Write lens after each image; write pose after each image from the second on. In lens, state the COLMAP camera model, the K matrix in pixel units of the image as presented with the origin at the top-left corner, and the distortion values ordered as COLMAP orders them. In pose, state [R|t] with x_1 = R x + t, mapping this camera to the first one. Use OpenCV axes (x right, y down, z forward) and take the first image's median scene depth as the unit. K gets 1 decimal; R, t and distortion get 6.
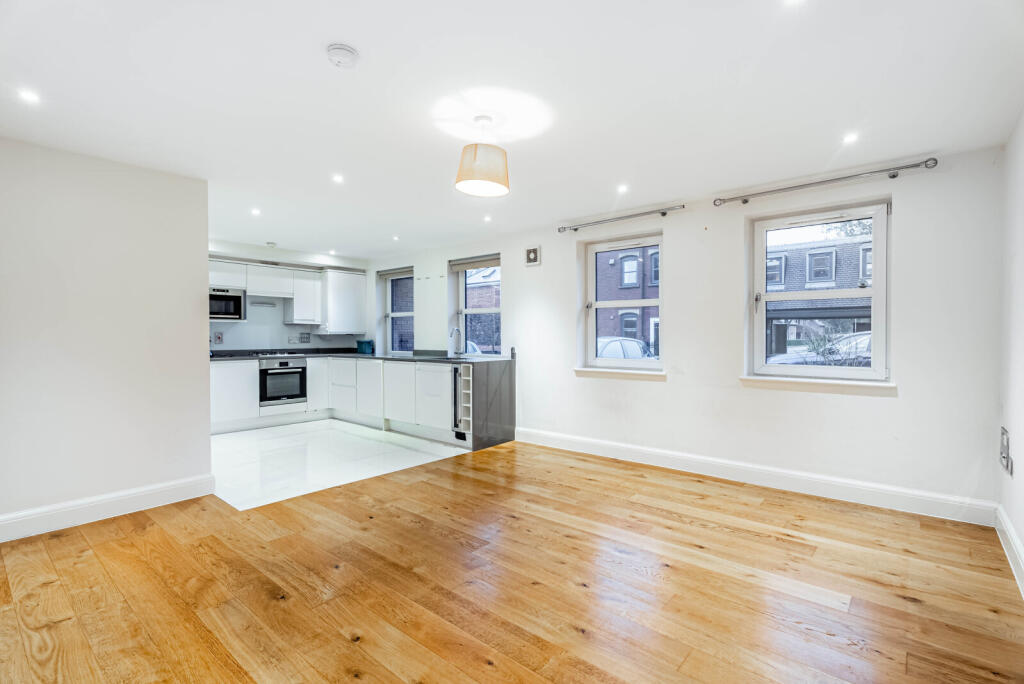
lens RADIAL K [[473.0, 0, 512.0], [0, 473.0, 342.0], [0, 0, 1]] dist [0.001558, -0.000058]
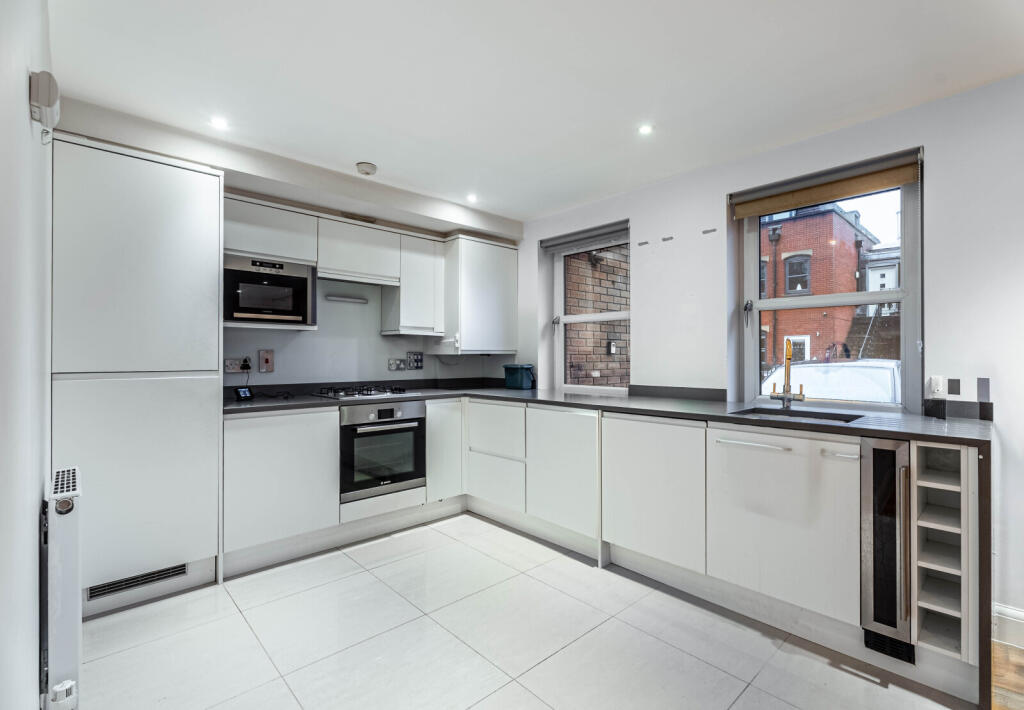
lens RADIAL K [[470.1, 0, 512.0], [0, 470.1, 355.0], [0, 0, 1]] dist [0.000353, 0.000050]
pose [[0.992409, 0.001956, -0.122969, -0.275163], [-0.004178, 0.999833, -0.017810, -0.006384], [0.122913, 0.018189, 0.992251, 0.497802]]
